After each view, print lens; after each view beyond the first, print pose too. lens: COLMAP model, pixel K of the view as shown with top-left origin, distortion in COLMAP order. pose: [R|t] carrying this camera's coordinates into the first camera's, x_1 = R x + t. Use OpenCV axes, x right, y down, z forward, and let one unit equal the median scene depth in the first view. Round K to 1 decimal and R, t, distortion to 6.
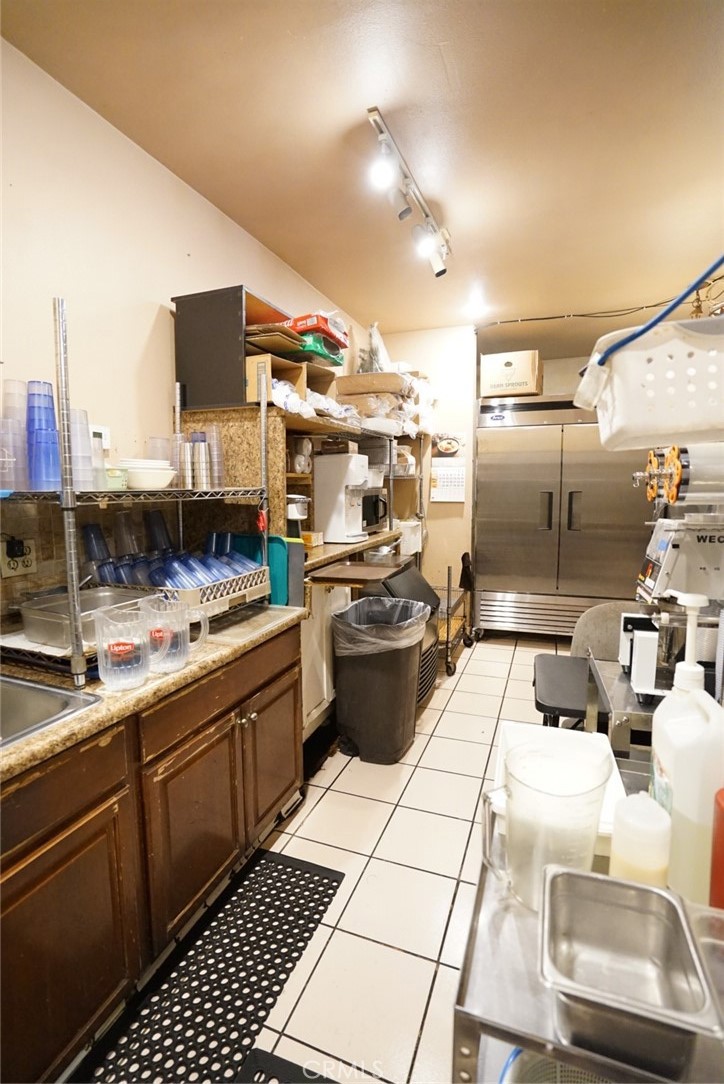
lens RADIAL K [[503.3, 0, 374.0], [0, 503.3, 538.6], [0, 0, 1]] dist [-0.048606, 0.023286]
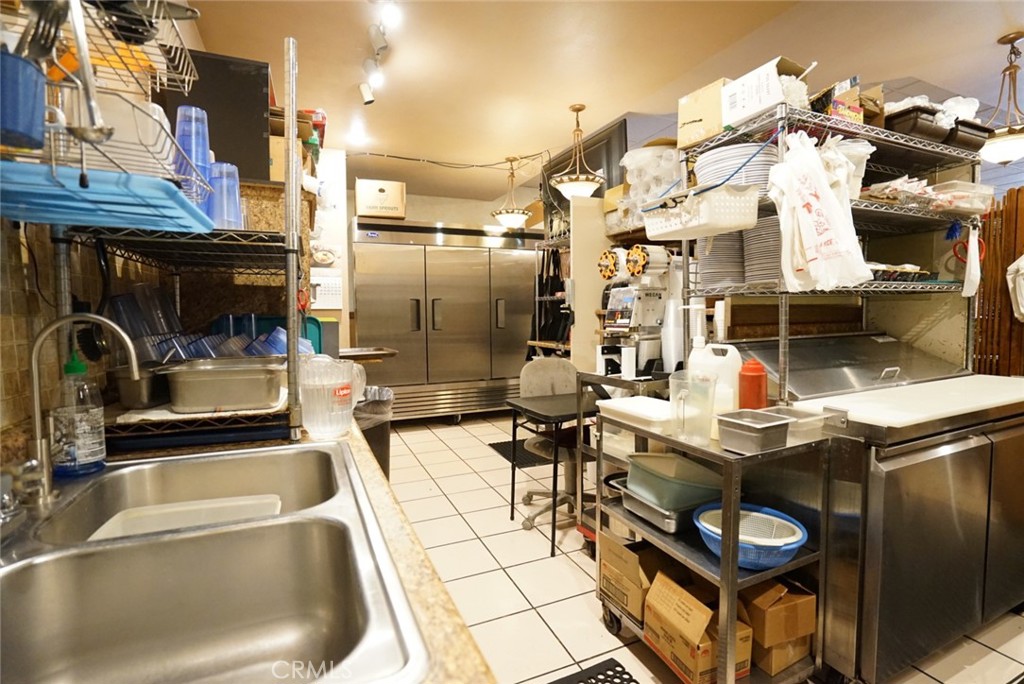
lens RADIAL K [[475.5, 0, 523.7], [0, 475.5, 338.2], [0, 0, 1]] dist [-0.048606, 0.023286]
pose [[0.702326, -0.041528, 0.710643, -0.556188], [0.084552, 0.996096, -0.025353, 0.098305], [-0.706816, 0.077892, 0.703096, 0.023032]]
